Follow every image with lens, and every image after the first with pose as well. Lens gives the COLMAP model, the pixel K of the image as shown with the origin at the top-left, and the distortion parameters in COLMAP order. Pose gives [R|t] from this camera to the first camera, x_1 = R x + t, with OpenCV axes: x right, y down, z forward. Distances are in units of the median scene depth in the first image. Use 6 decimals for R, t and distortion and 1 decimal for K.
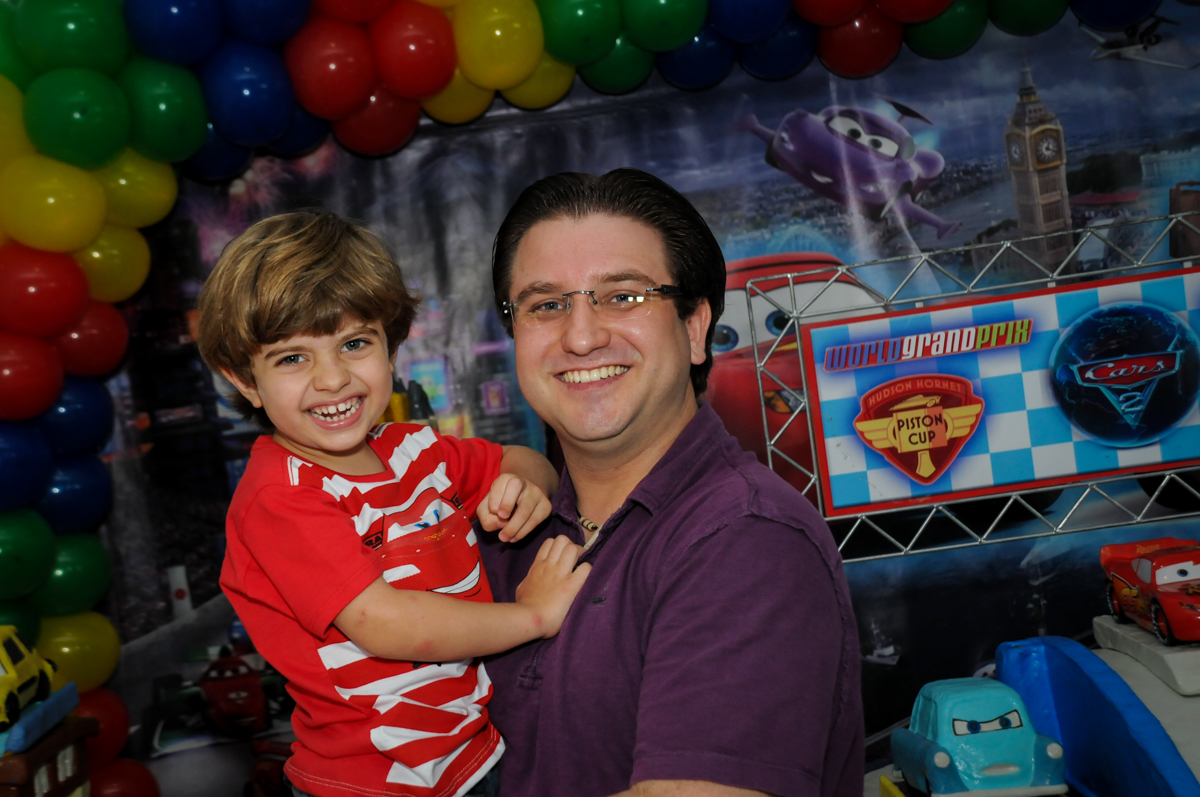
lens RADIAL K [[2358.6, 0, 600.0], [0, 2358.6, 398.5], [0, 0, 1]] dist [0.390289, 0.268494]
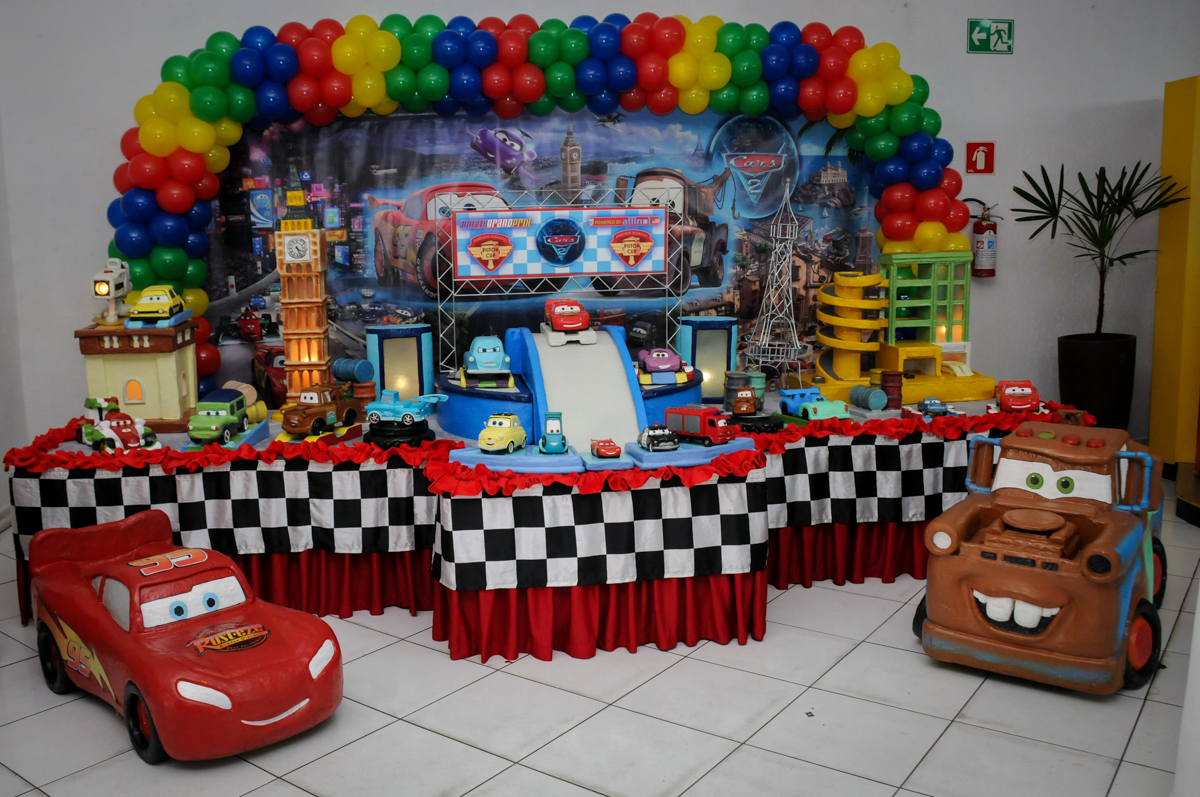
lens RADIAL K [[1082.2, 0, 571.0], [0, 1082.2, 458.1], [0, 0, 1]] dist [-0.131002, 0.003891]
pose [[0.986031, 0.095819, 0.136239, 0.052639], [-0.121076, 0.974051, 0.191222, -0.003855], [-0.114381, -0.205046, 0.972046, -0.228676]]
